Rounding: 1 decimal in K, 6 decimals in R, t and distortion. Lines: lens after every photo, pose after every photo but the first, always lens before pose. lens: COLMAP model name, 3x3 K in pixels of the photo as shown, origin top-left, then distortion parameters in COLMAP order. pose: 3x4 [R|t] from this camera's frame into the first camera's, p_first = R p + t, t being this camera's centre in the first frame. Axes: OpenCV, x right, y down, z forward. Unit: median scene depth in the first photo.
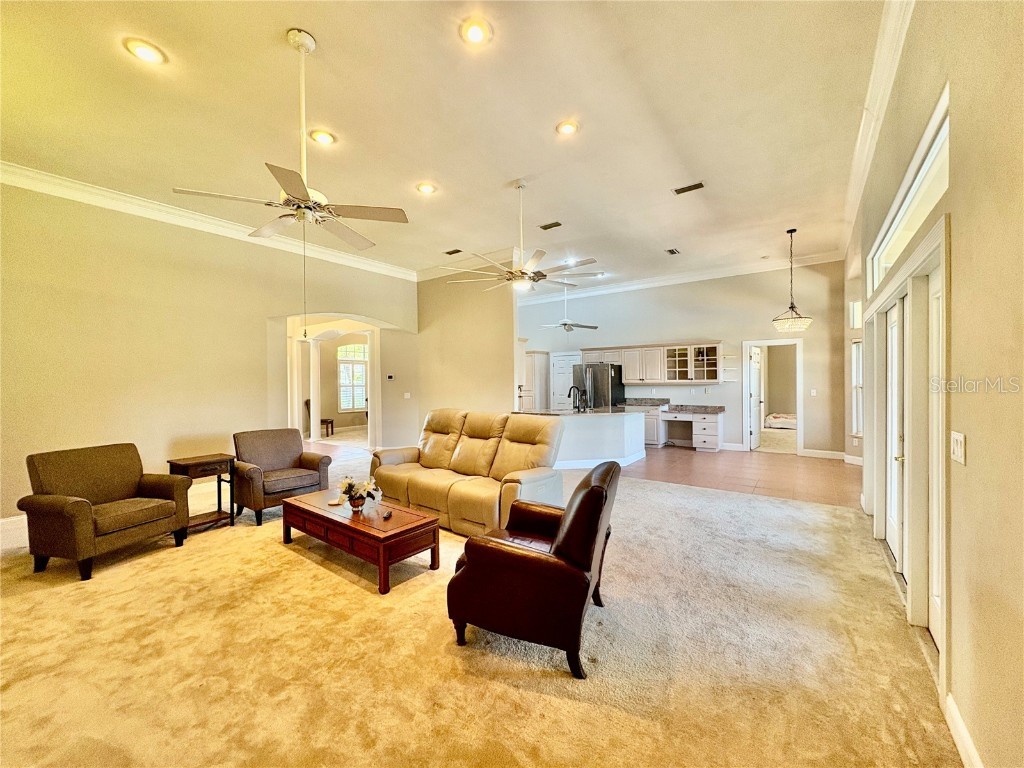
lens RADIAL K [[405.0, 0, 515.5], [0, 405.0, 386.4], [0, 0, 1]] dist [-0.000883, 0.000475]
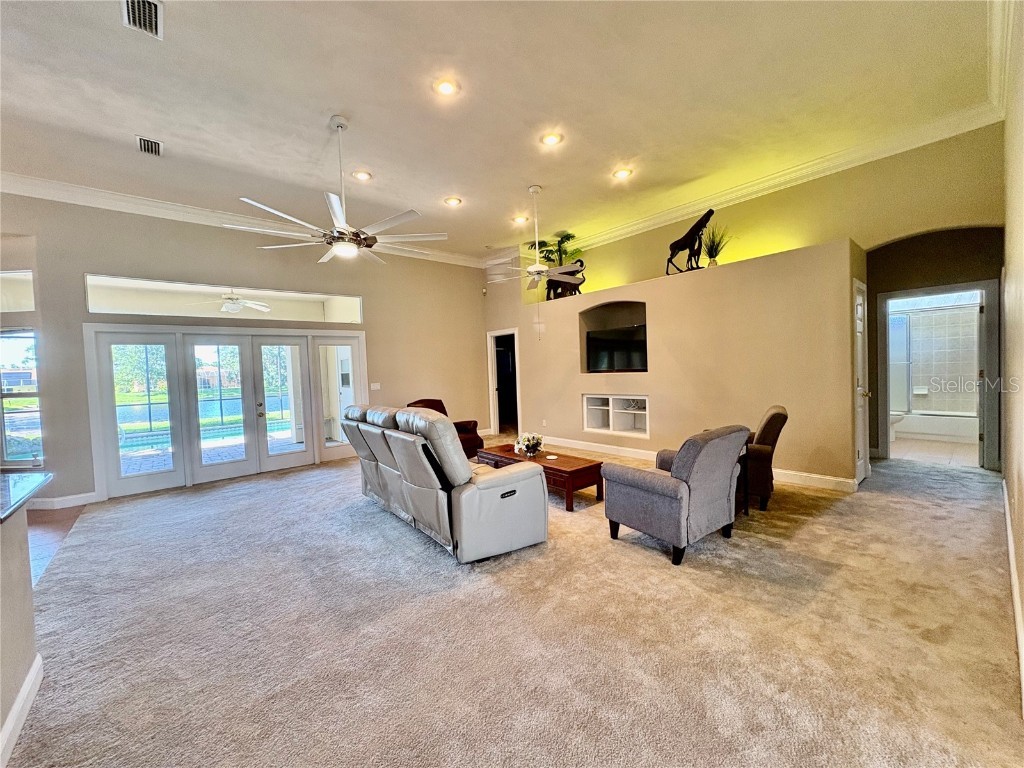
lens RADIAL K [[405.0, 0, 508.8], [0, 405.0, 385.7], [0, 0, 1]] dist [-0.000883, 0.000475]
pose [[-0.969031, 0.038283, 0.243955, -0.261921], [0.053113, 0.997100, 0.054502, -0.005136], [-0.241161, 0.065771, -0.968254, 0.931923]]
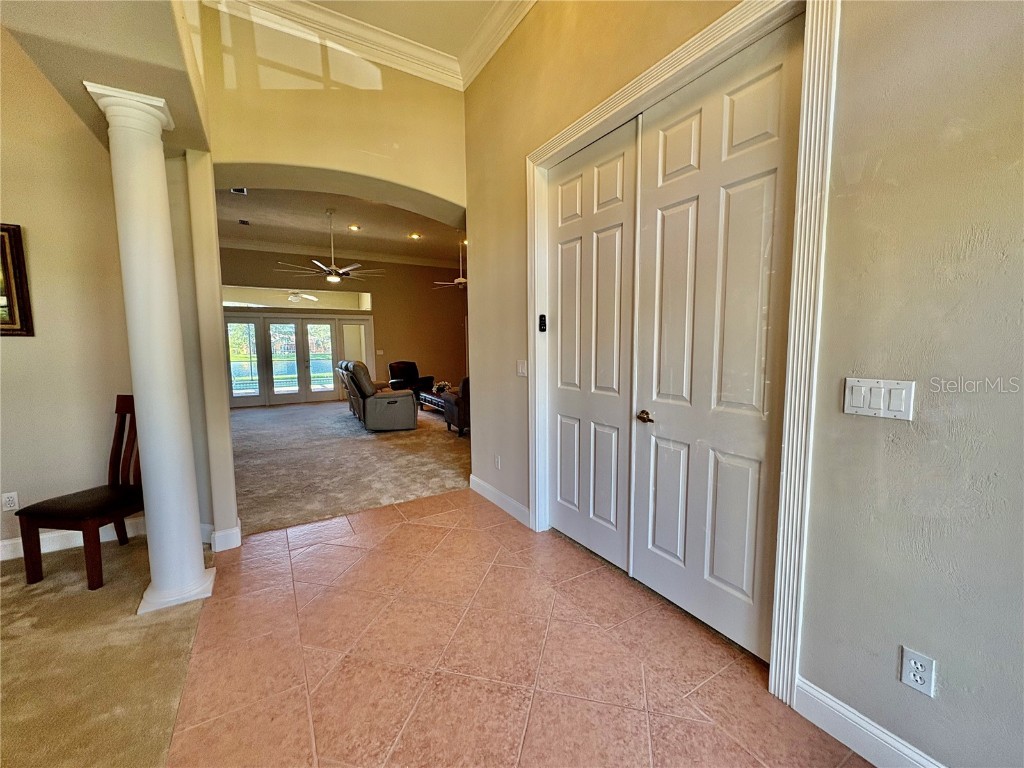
lens RADIAL K [[405.0, 0, 510.4], [0, 405.0, 383.0], [0, 0, 1]] dist [-0.000883, 0.000475]
pose [[-0.915740, -0.018034, 0.401365, -0.672614], [0.025984, 0.994242, 0.103957, 0.000370], [-0.400929, 0.105627, -0.909999, 1.184497]]
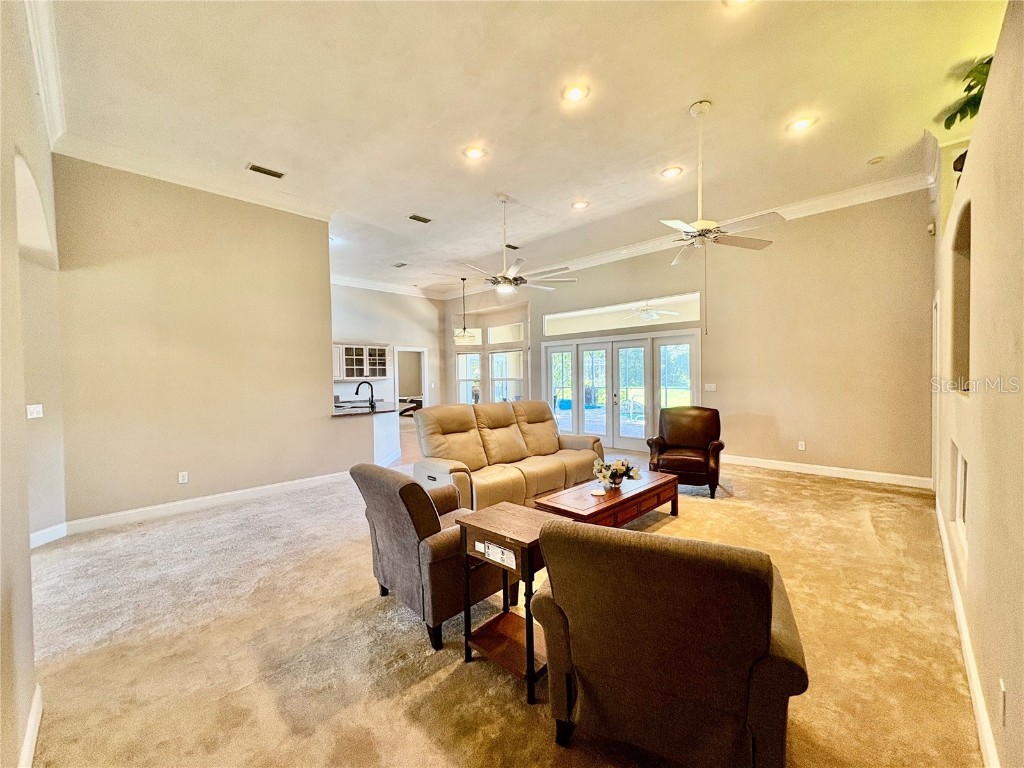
lens RADIAL K [[405.0, 0, 511.8], [0, 405.0, 386.0], [0, 0, 1]] dist [-0.000883, 0.000475]
pose [[0.146686, -0.015812, 0.989057, -0.602990], [0.025926, 0.999590, 0.012136, 0.005572], [-0.988843, 0.023862, 0.147036, 0.444619]]
